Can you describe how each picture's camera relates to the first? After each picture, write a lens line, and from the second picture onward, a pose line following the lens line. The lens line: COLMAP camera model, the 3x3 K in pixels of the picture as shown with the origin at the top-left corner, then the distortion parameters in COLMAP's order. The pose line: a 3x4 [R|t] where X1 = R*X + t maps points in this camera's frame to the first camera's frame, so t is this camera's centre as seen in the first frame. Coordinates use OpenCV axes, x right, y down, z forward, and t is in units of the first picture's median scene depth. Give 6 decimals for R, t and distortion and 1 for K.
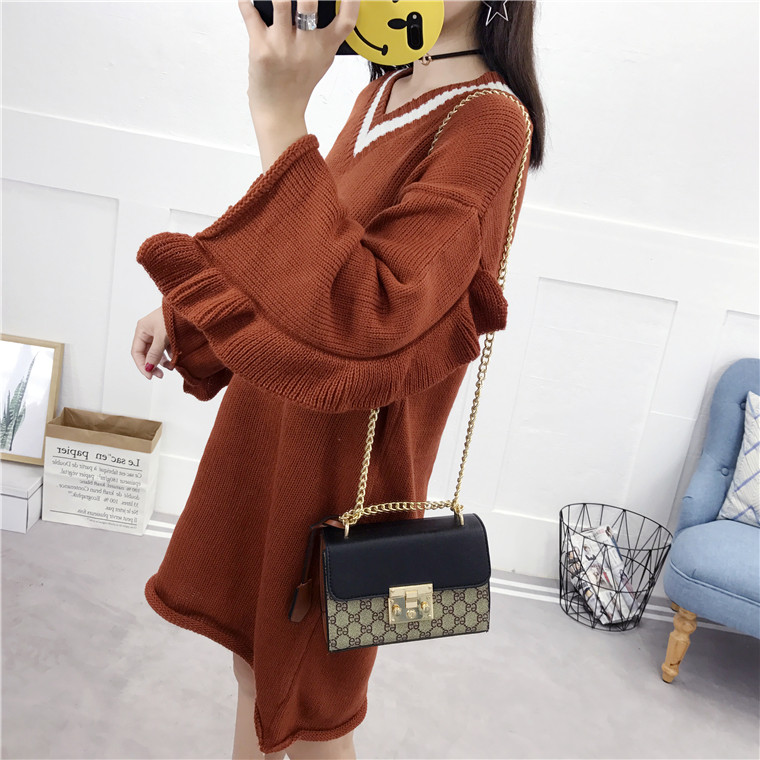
lens RADIAL K [[954.7, 0, 376.8], [0, 954.7, 353.6], [0, 0, 1]] dist [-0.029775, 0.102044]
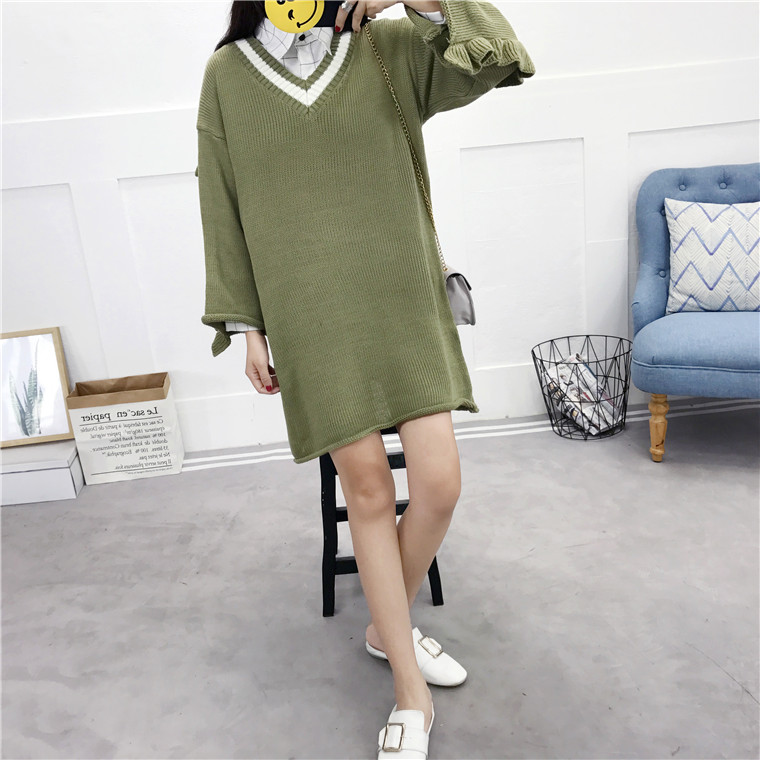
lens RADIAL K [[967.8, 0, 377.7], [0, 967.8, 382.4], [0, 0, 1]] dist [0.024454, -0.051716]
pose [[0.961280, -0.275133, 0.015587, -0.009739], [0.273473, 0.959395, 0.069099, 0.075237], [-0.033965, -0.062161, 0.997488, -0.134491]]
